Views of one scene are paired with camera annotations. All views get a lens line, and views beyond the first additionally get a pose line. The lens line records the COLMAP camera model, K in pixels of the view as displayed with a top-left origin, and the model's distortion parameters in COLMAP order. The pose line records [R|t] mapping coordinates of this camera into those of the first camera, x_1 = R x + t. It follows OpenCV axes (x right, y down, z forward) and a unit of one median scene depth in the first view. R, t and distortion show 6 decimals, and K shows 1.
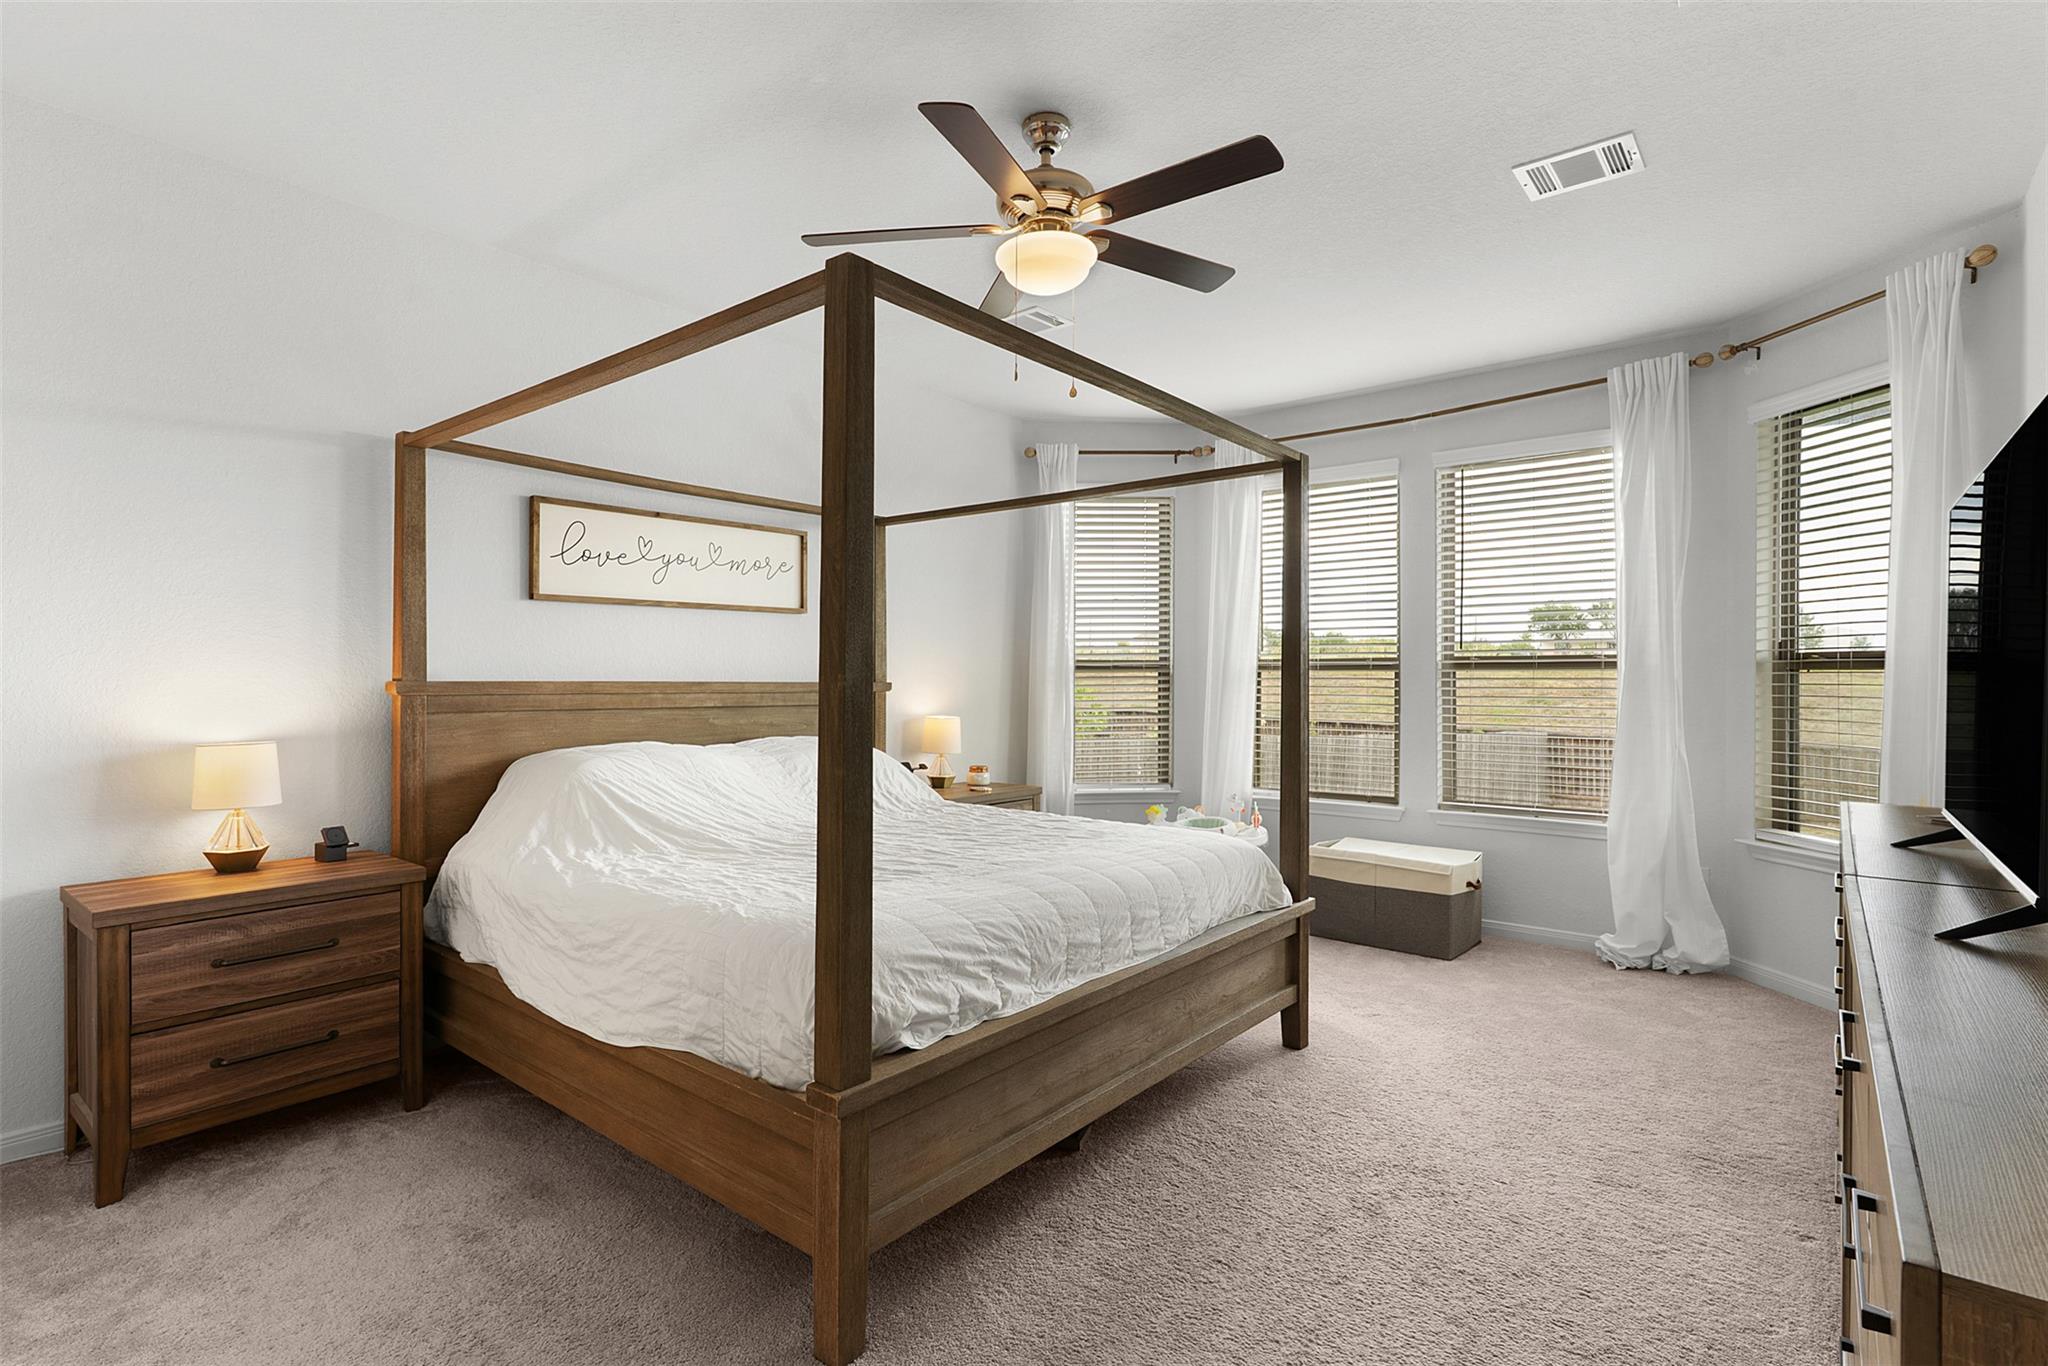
lens RADIAL K [[991.2, 0, 1016.5], [0, 991.2, 685.5], [0, 0, 1]] dist [0.004726, -0.000164]
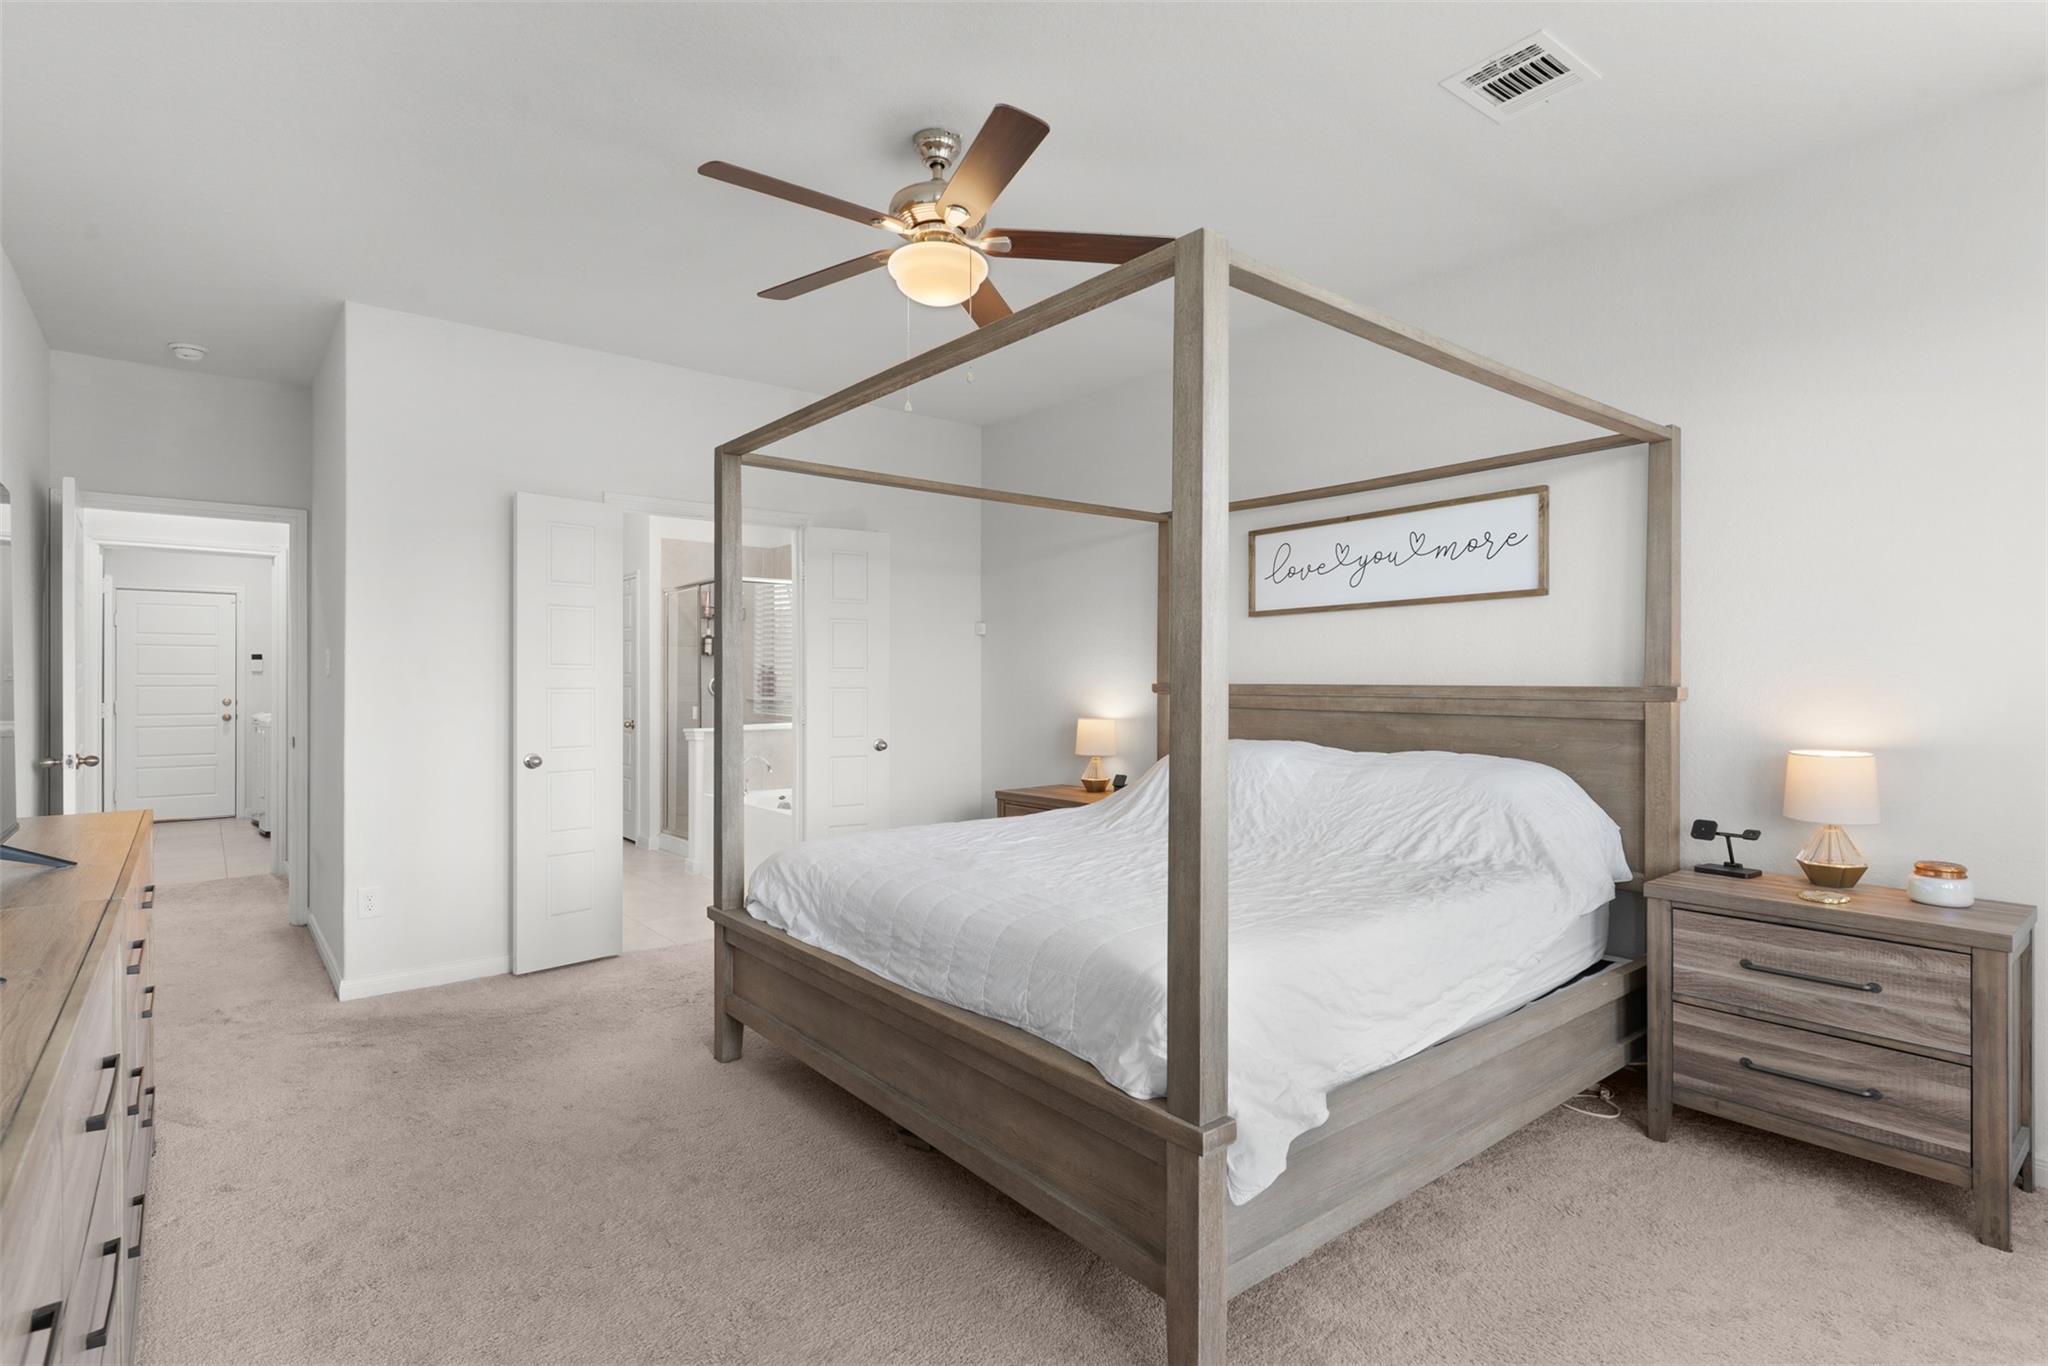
lens RADIAL K [[991.2, 0, 1013.5], [0, 991.2, 674.2], [0, 0, 1]] dist [0.004726, -0.000164]
pose [[-0.200771, -0.012513, -0.979558, 0.677509], [-0.010278, 0.999890, -0.010667, -0.000853], [0.979584, 0.007926, -0.200877, 0.861311]]
